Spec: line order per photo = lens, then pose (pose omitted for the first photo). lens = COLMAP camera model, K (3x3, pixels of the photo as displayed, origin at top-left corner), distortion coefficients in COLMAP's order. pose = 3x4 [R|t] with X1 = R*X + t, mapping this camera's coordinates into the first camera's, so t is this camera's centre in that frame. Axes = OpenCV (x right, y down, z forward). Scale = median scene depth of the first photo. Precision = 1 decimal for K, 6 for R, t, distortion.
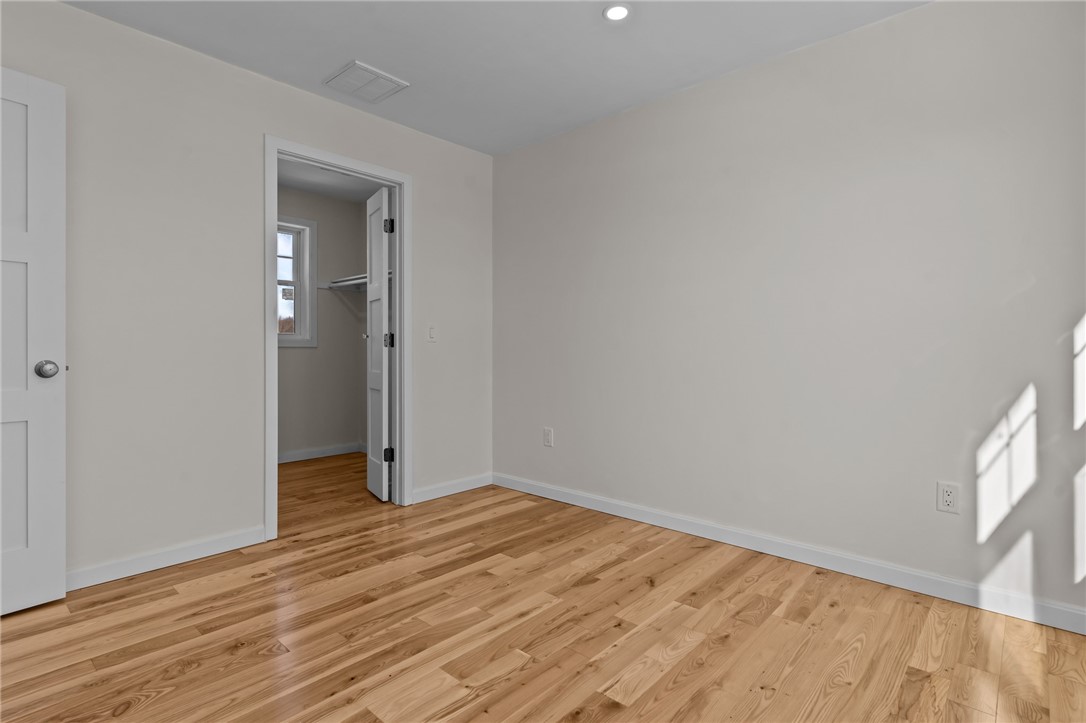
lens RADIAL K [[517.1, 0, 540.9], [0, 517.1, 355.3], [0, 0, 1]] dist [0.002629, -0.000475]
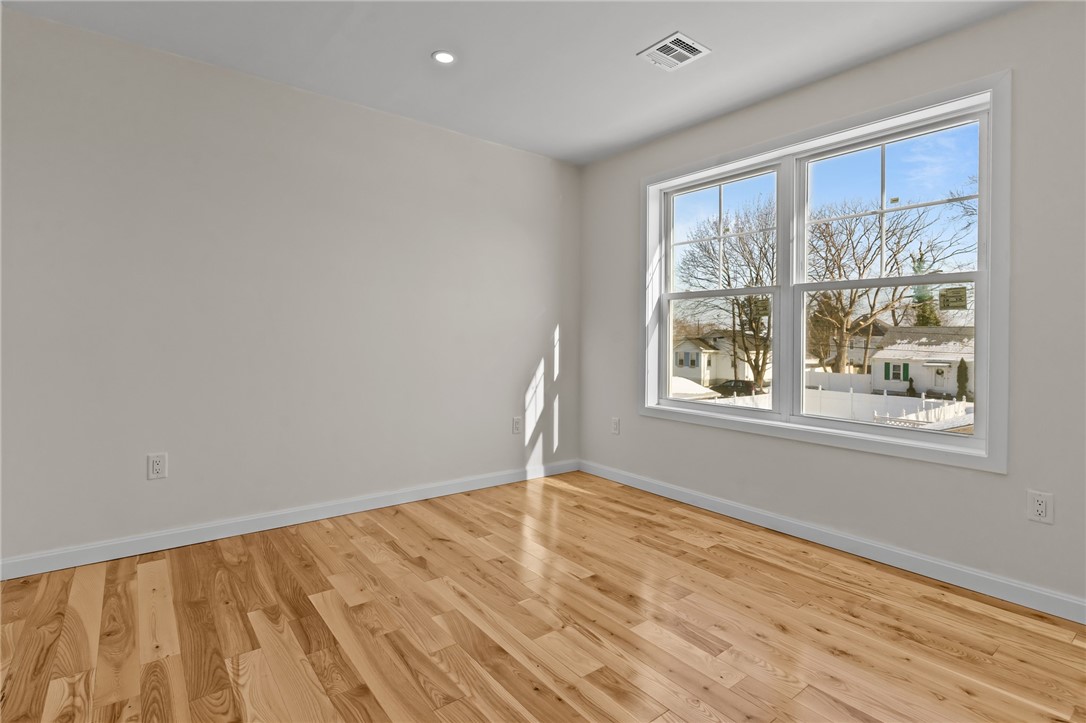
lens RADIAL K [[517.1, 0, 521.1], [0, 517.1, 337.7], [0, 0, 1]] dist [0.002629, -0.000475]
pose [[0.222514, -0.002336, 0.974927, -0.888559], [0.002596, 0.999995, 0.001804, -0.029176], [-0.974926, 0.002130, 0.222519, 0.542027]]
